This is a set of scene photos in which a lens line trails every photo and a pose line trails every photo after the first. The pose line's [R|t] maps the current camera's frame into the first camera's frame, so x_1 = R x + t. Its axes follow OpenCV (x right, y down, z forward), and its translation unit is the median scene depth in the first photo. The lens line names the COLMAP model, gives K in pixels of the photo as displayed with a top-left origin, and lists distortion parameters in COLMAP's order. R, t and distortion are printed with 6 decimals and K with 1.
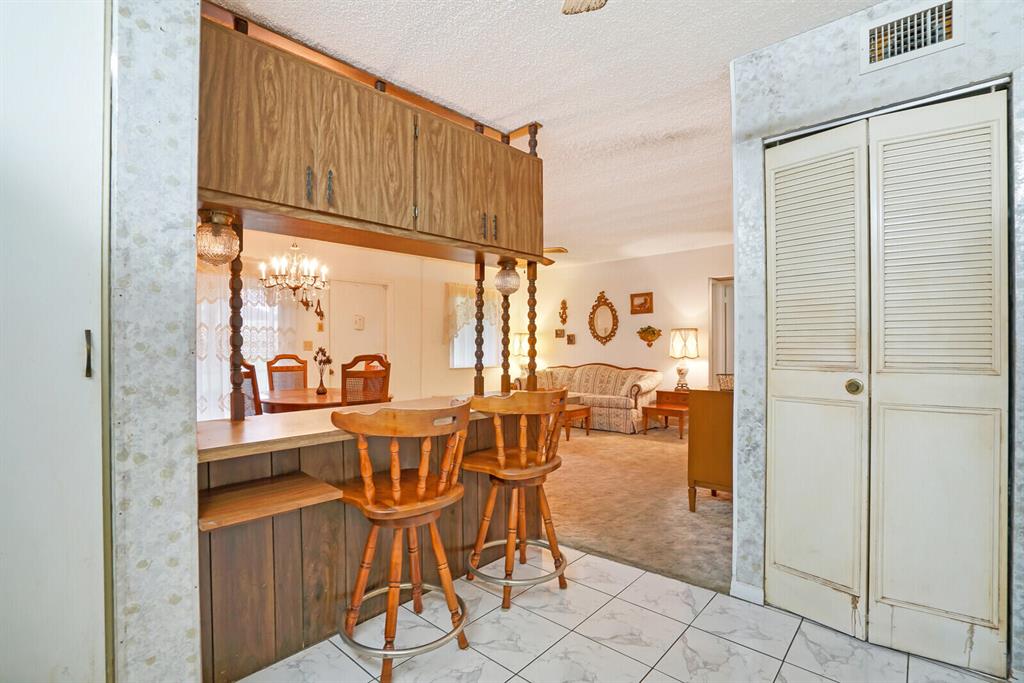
lens RADIAL K [[494.2, 0, 512.5], [0, 494.2, 346.2], [0, 0, 1]] dist [-0.043796, 0.019471]
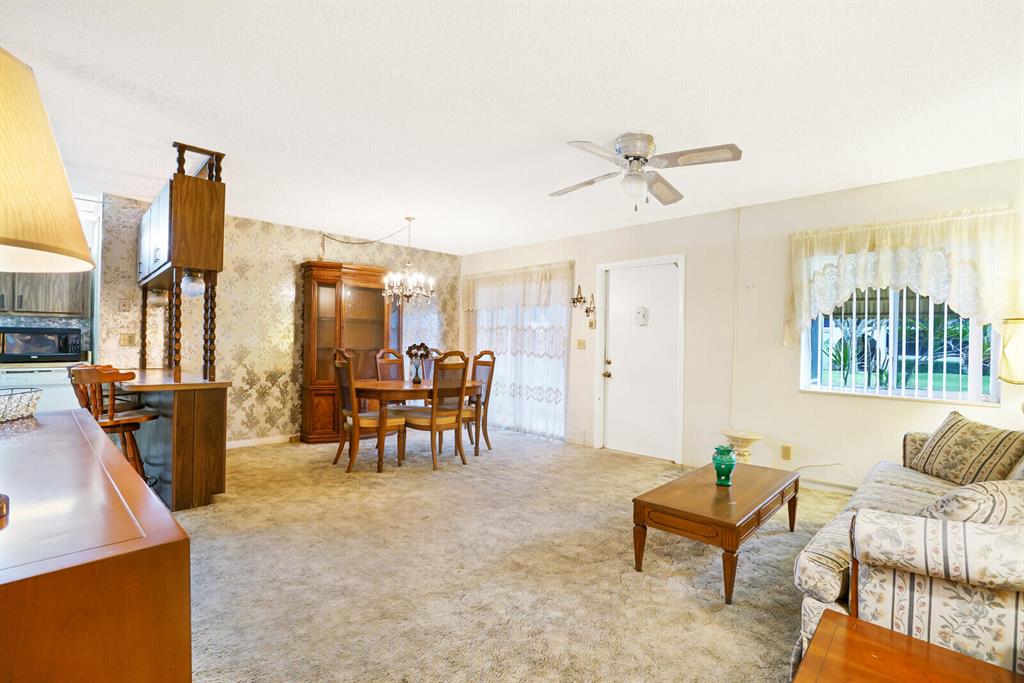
lens RADIAL K [[478.2, 0, 501.2], [0, 478.2, 340.6], [0, 0, 1]] dist [-0.028346, 0.001445]
pose [[-0.070155, -0.004514, -0.997526, 0.500981], [-0.016040, 0.999866, -0.003396, -0.003511], [0.997407, 0.015762, -0.070218, 0.851348]]
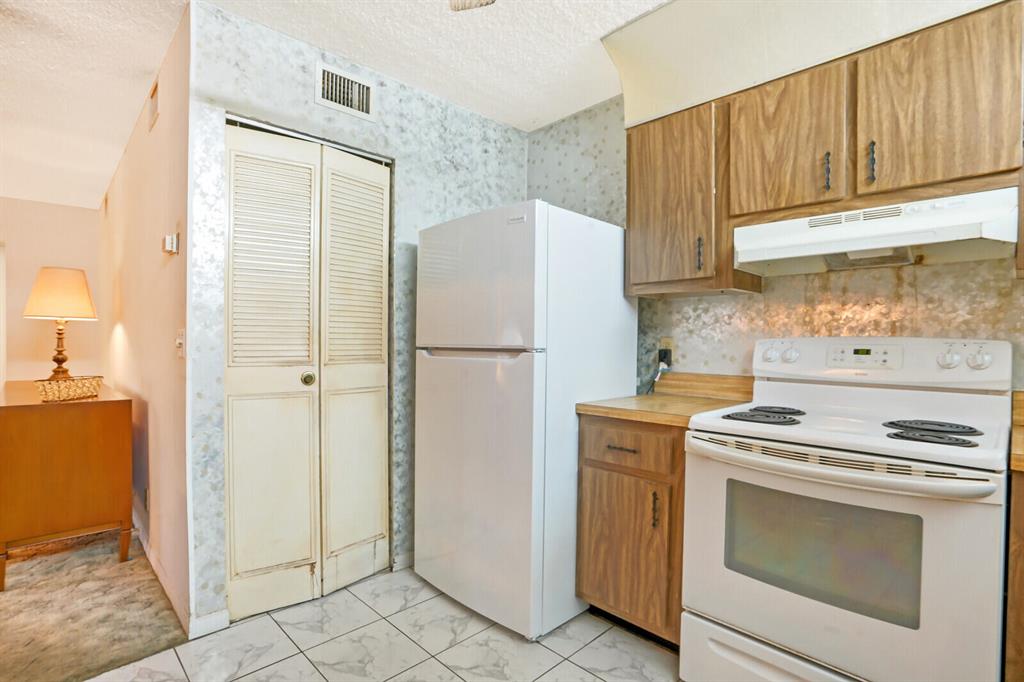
lens RADIAL K [[494.2, 0, 512.5], [0, 494.2, 345.7], [0, 0, 1]] dist [-0.043796, 0.019471]
pose [[0.069606, -0.005705, 0.997558, -0.118952], [-0.005335, 0.999967, 0.006091, -0.000338], [-0.997560, -0.005746, 0.069573, 0.138752]]
